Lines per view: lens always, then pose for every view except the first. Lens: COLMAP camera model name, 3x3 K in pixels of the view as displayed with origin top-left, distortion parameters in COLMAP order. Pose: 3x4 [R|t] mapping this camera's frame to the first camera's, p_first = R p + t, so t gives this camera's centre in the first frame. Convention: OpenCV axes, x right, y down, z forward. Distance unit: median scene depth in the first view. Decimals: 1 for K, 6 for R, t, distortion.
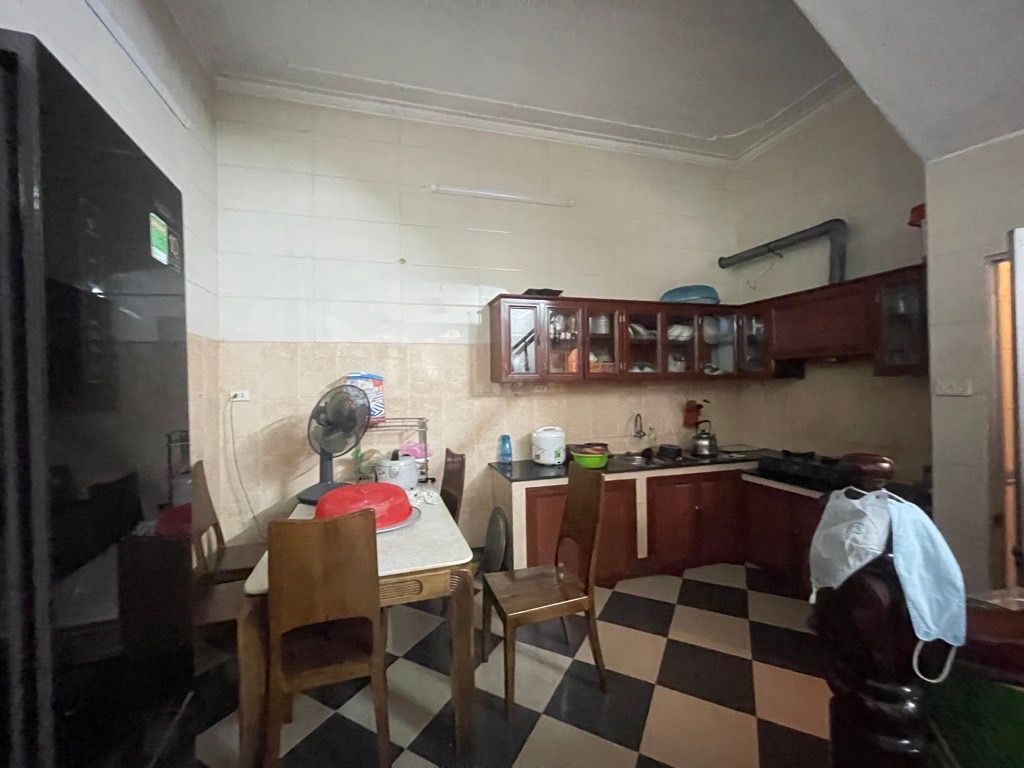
lens RADIAL K [[408.3, 0, 512.0], [0, 408.3, 384.0], [0, 0, 1]] dist [0.000163, -0.000134]
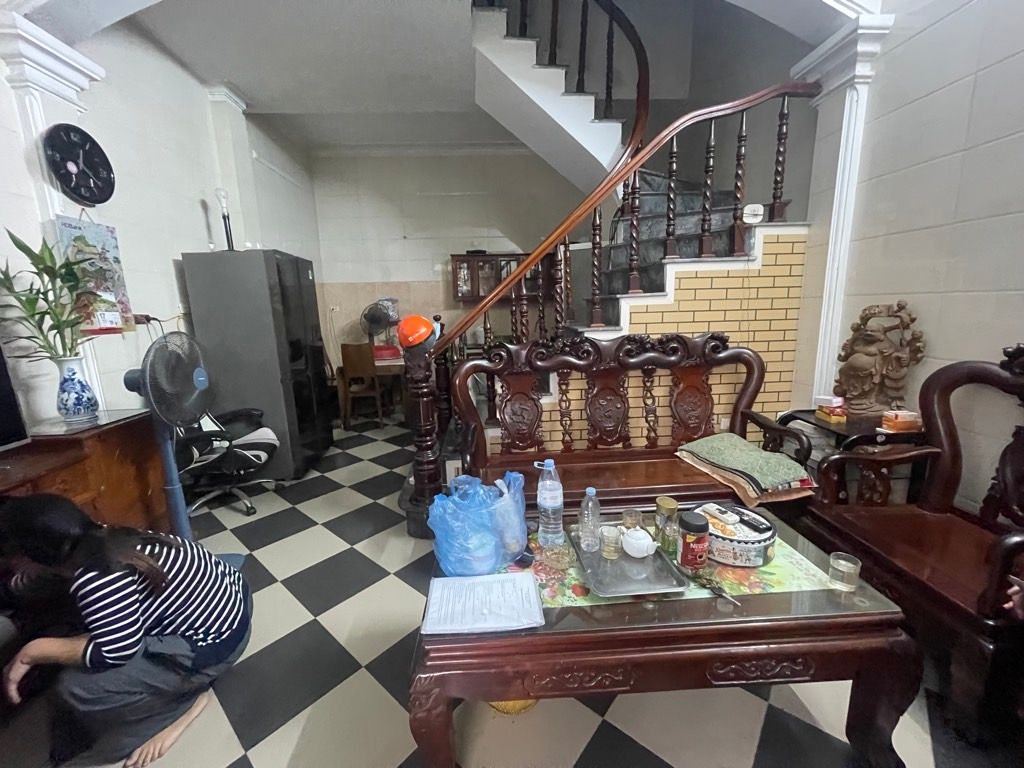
lens RADIAL K [[408.3, 0, 512.0], [0, 408.3, 384.0], [0, 0, 1]] dist [0.000163, -0.000134]
pose [[0.978363, 0.032429, -0.204338, 0.827151], [0.007377, 0.981544, 0.191094, 0.013195], [0.206763, -0.188466, 0.960067, -1.118826]]
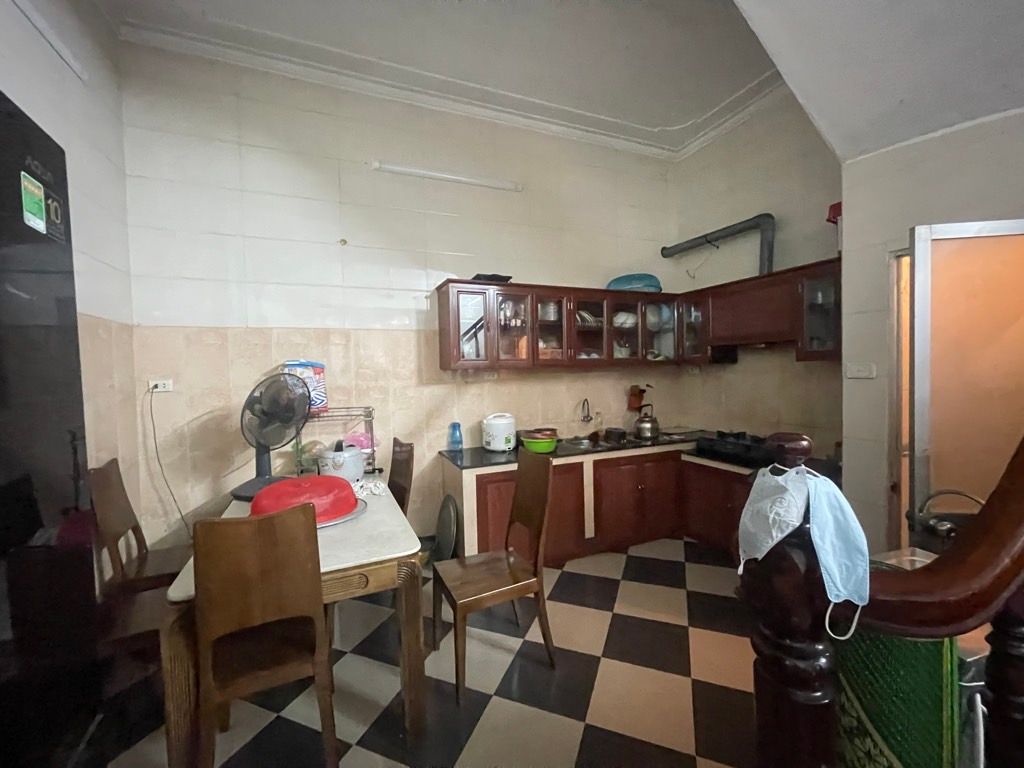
lens RADIAL K [[406.0, 0, 512.0], [0, 406.0, 384.0], [0, 0, 1]] dist [0.000600, 0.000160]
pose [[0.993292, -0.011461, 0.115061, 0.010253], [0.007711, 0.999426, 0.032984, 0.000364], [-0.115373, -0.031876, 0.992811, 0.012041]]
